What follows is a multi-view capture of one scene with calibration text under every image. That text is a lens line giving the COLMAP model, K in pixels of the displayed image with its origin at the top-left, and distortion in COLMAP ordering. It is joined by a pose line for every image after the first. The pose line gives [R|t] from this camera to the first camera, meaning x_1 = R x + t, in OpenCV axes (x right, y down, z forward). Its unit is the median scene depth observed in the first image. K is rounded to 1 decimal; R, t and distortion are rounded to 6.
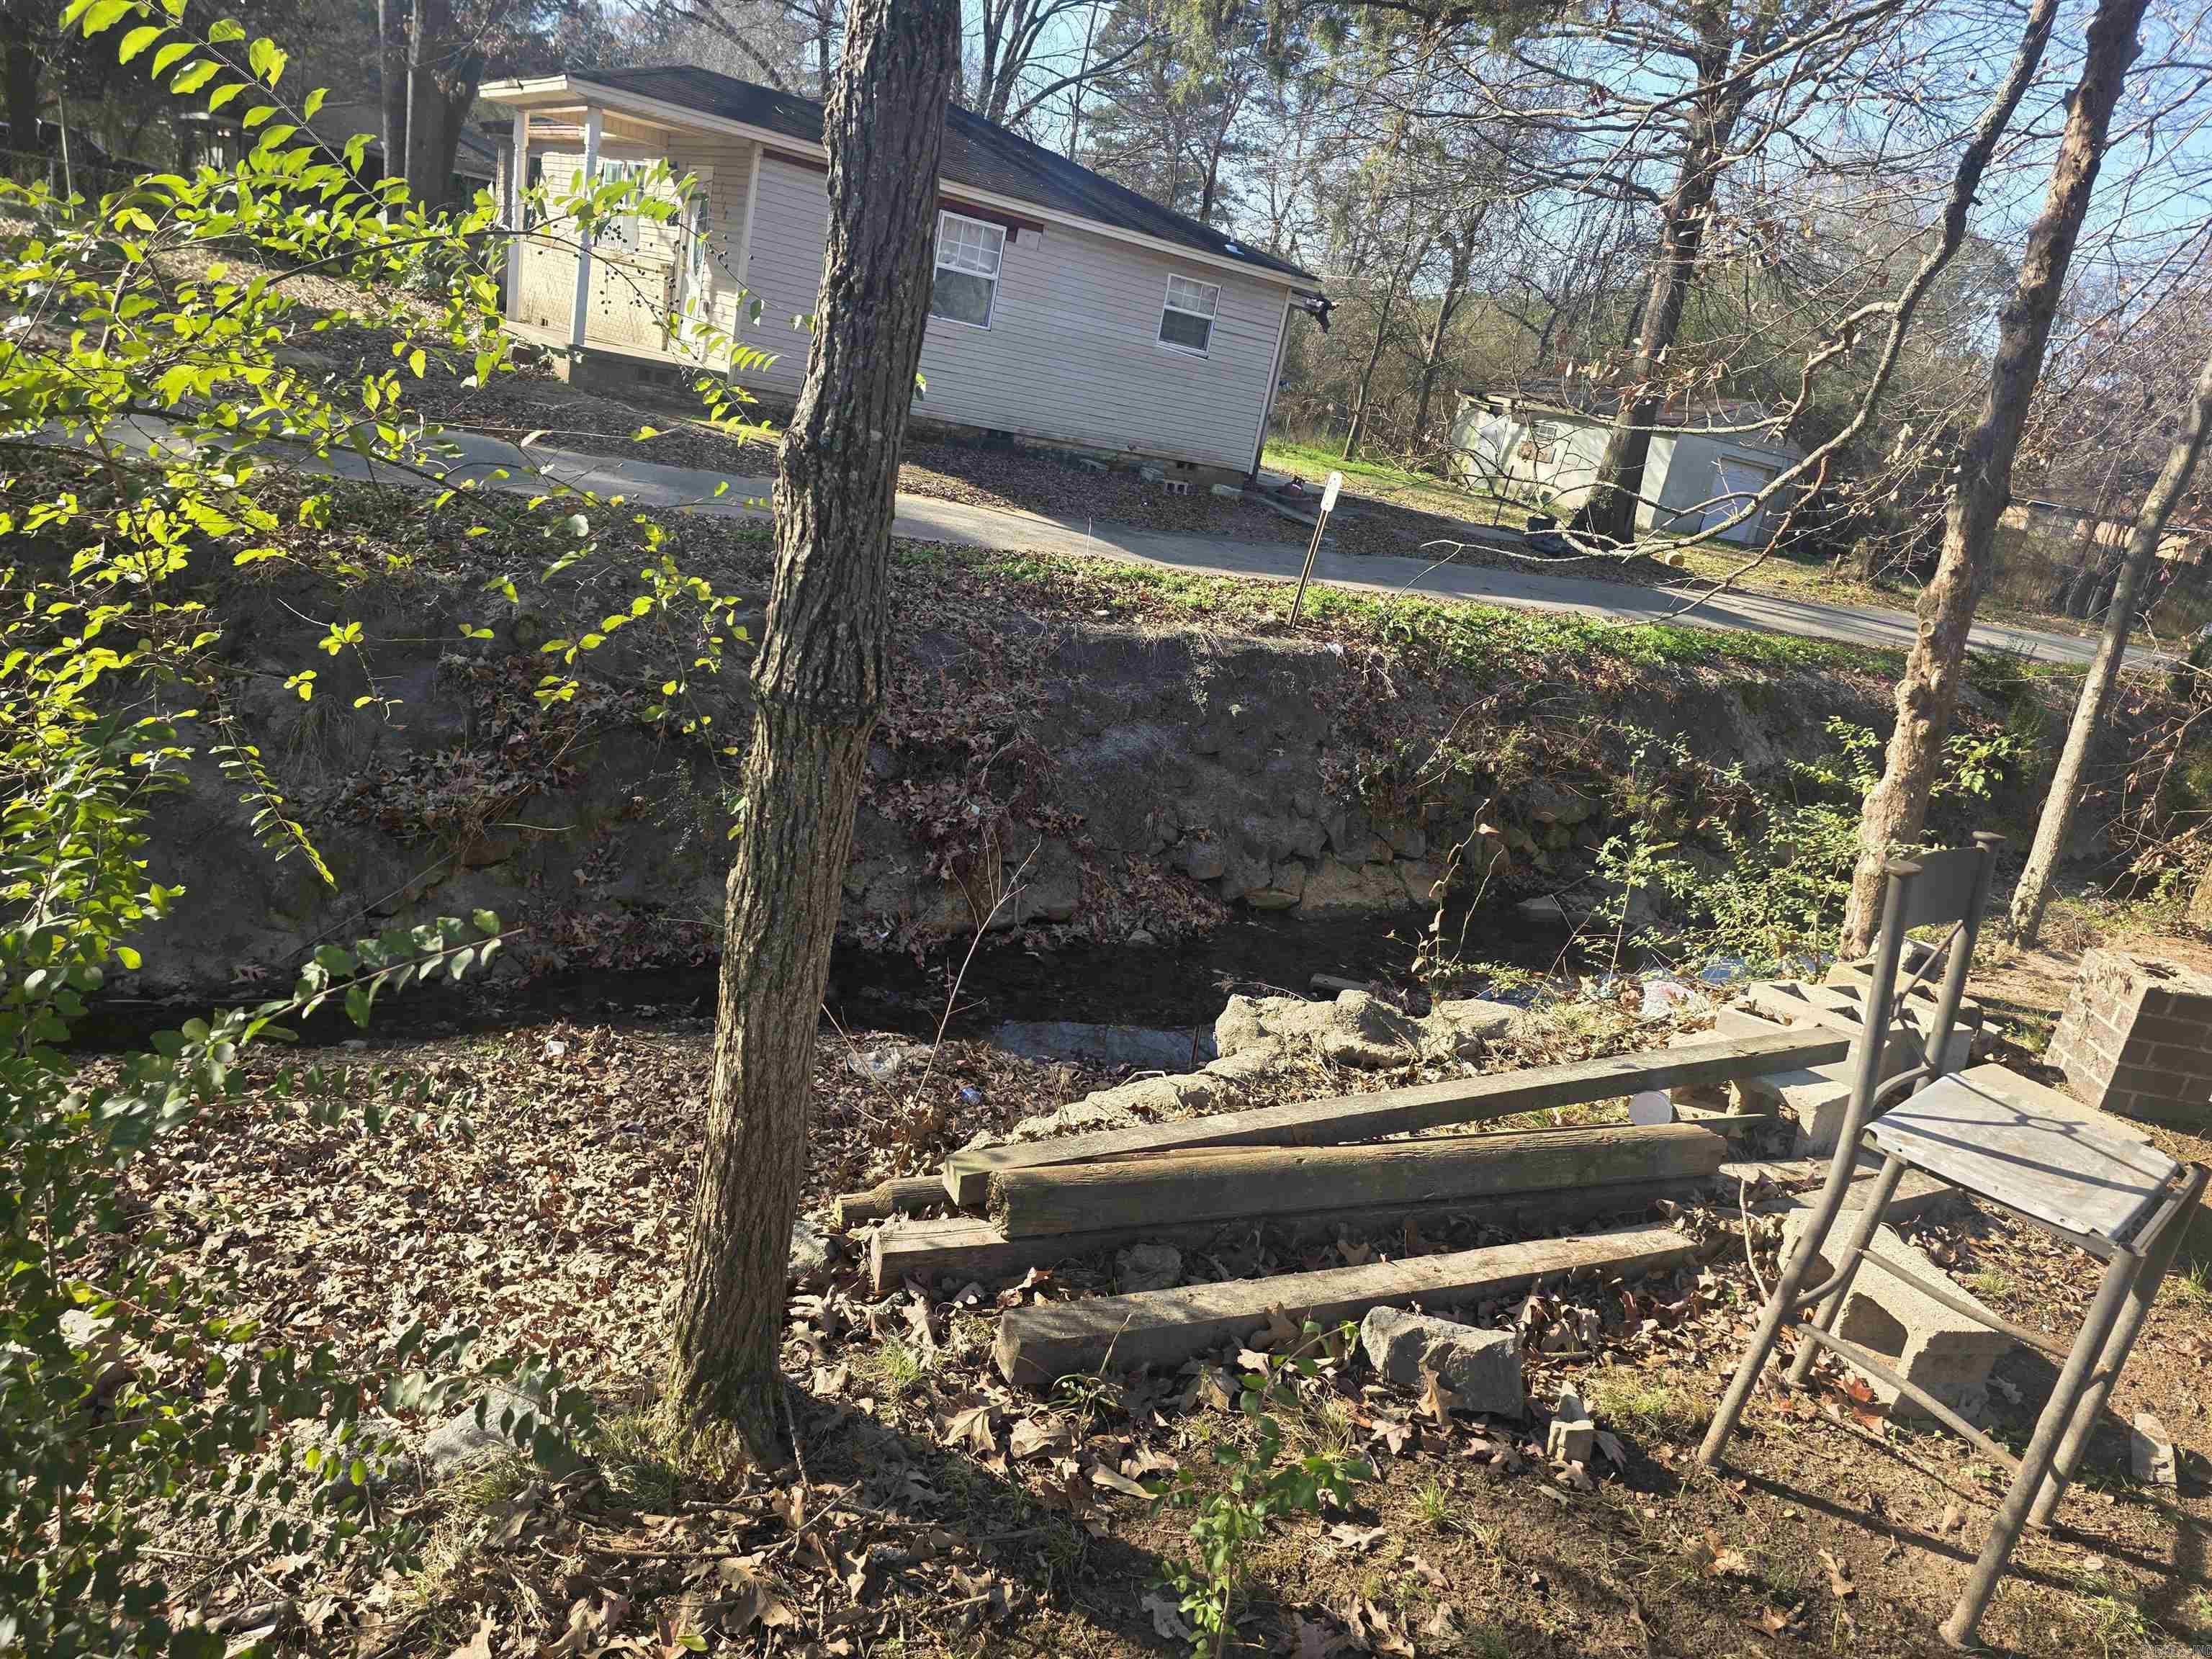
lens RADIAL K [[1527.7, 0, 1106.0], [0, 1527.7, 829.5], [0, 0, 1]] dist [0.051568, -0.043441]
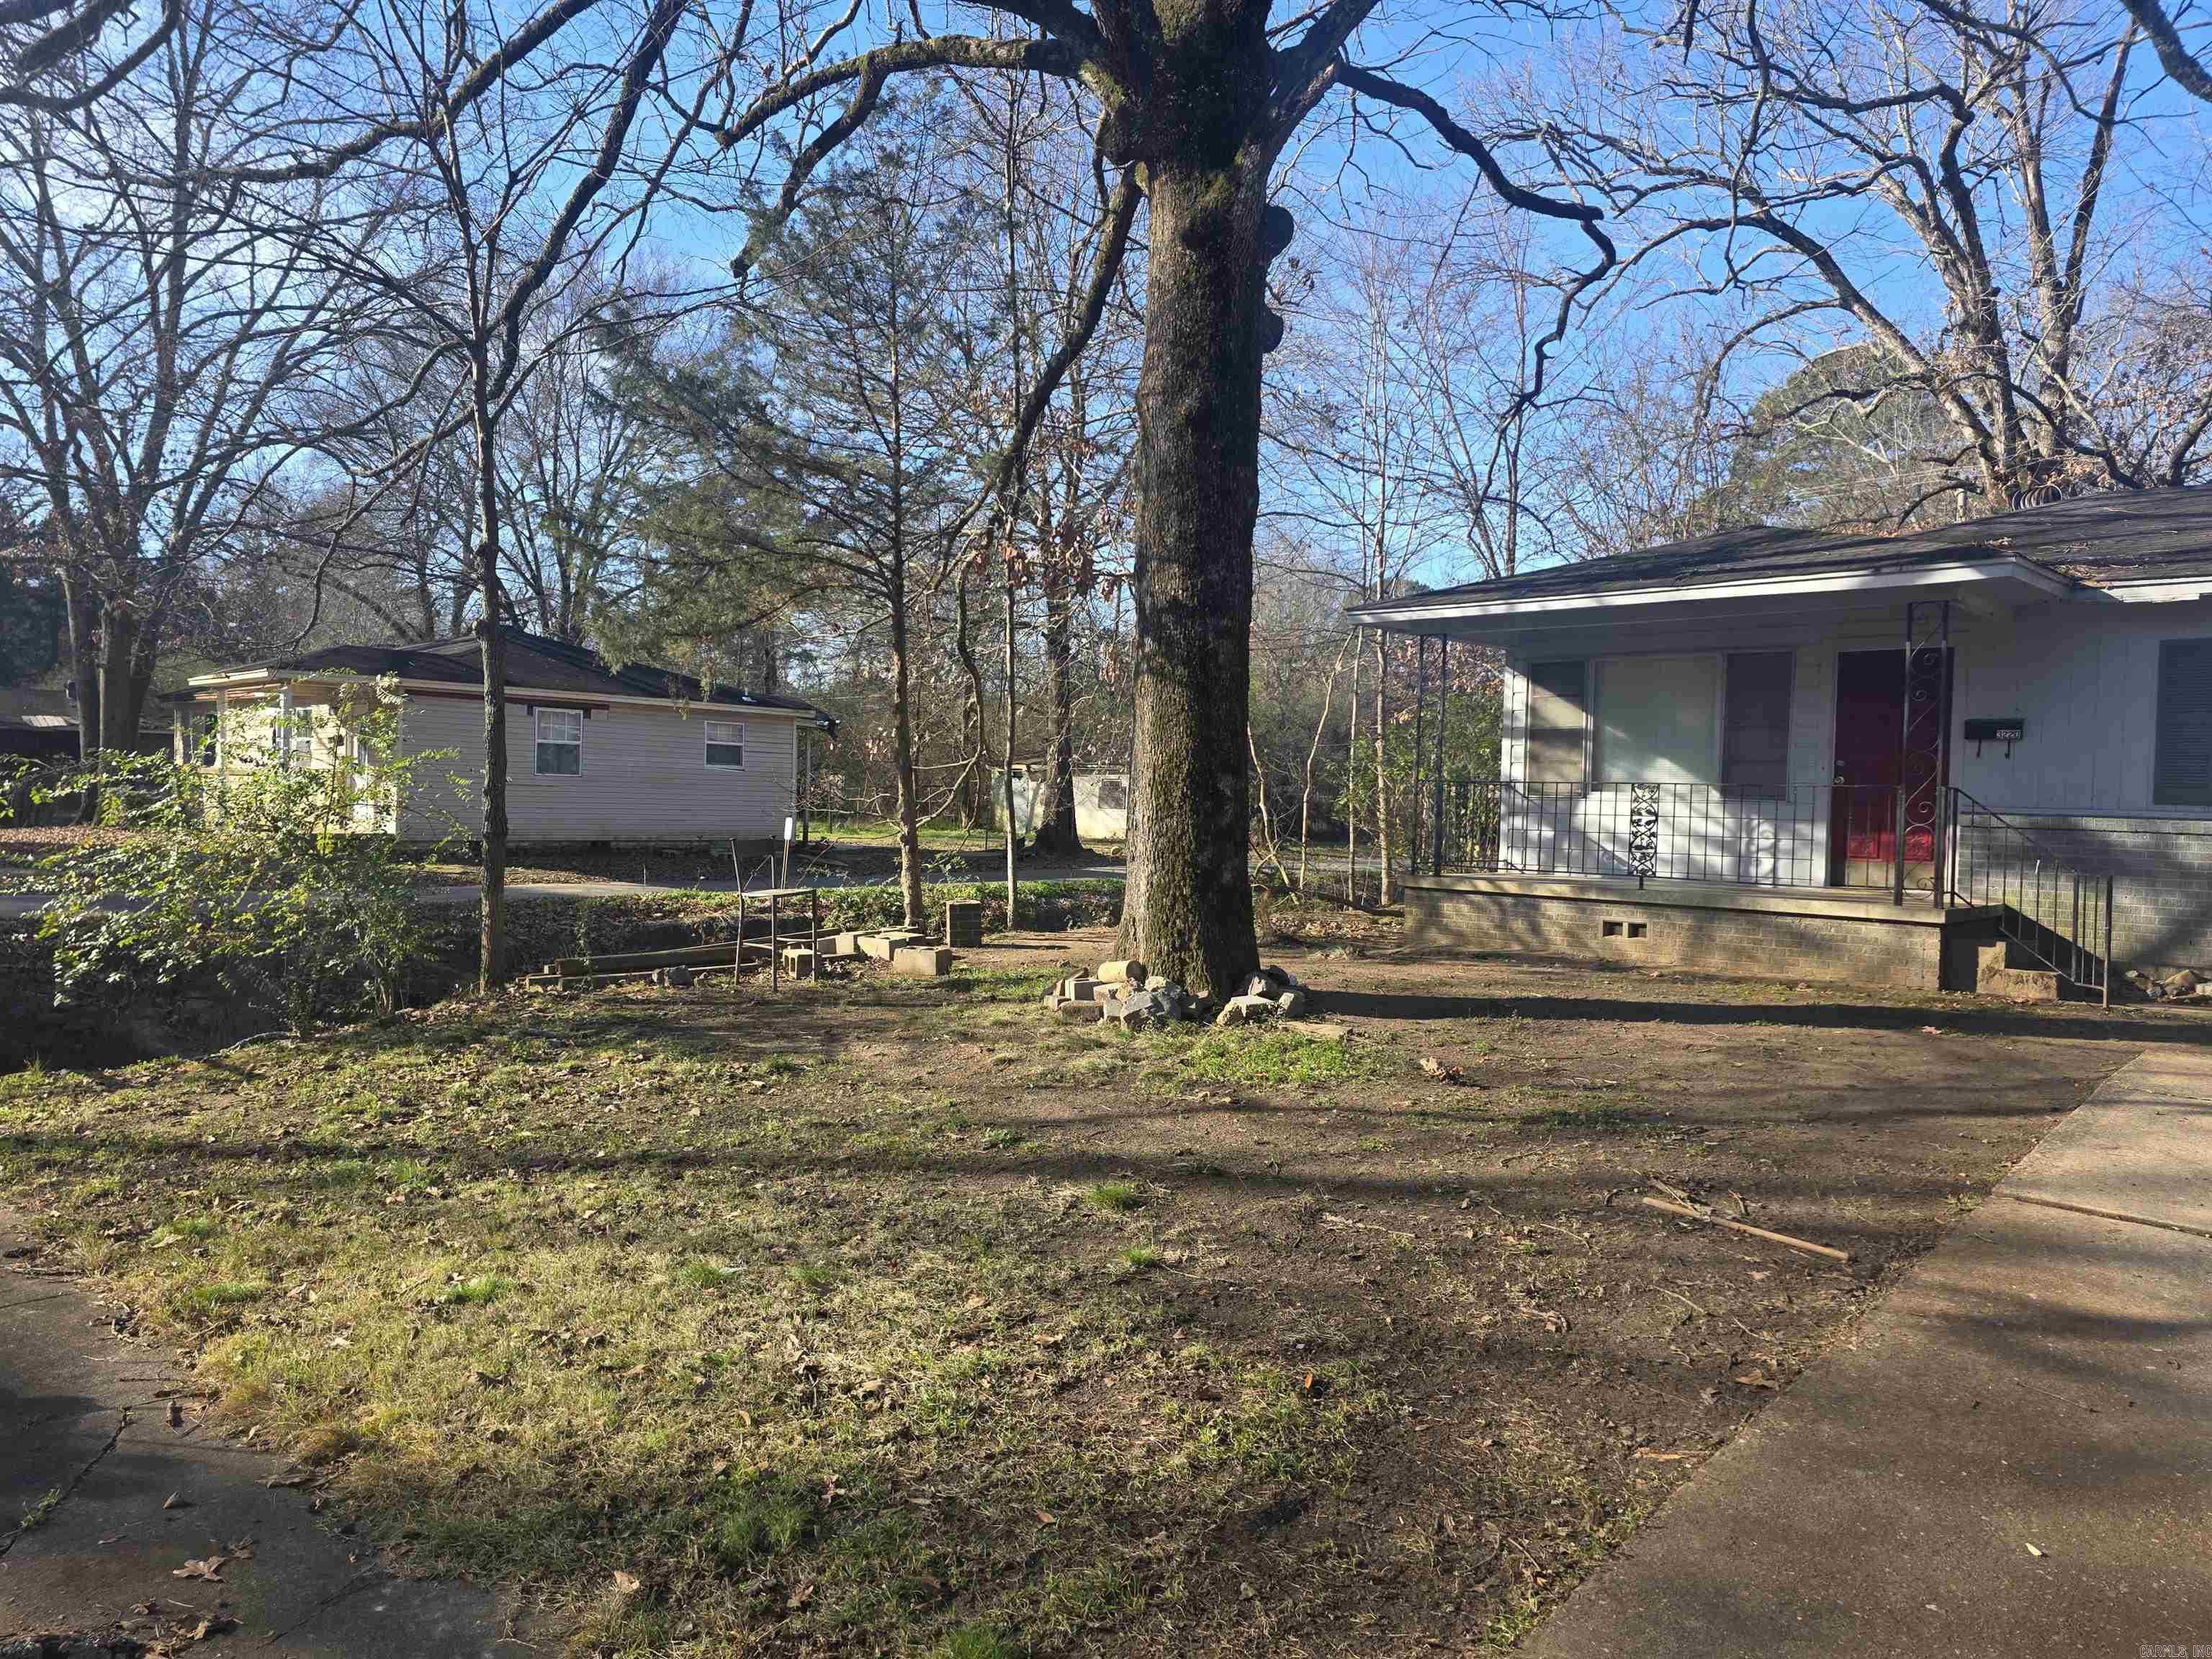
lens RADIAL K [[1480.7, 0, 1107.7], [0, 1480.7, 788.7], [0, 0, 1]] dist [0.106714, -0.094015]
pose [[0.956735, -0.163453, 0.240709, 0.061223], [0.223199, 0.943016, -0.246786, 0.156513], [-0.186654, 0.289835, 0.938699, -0.447783]]
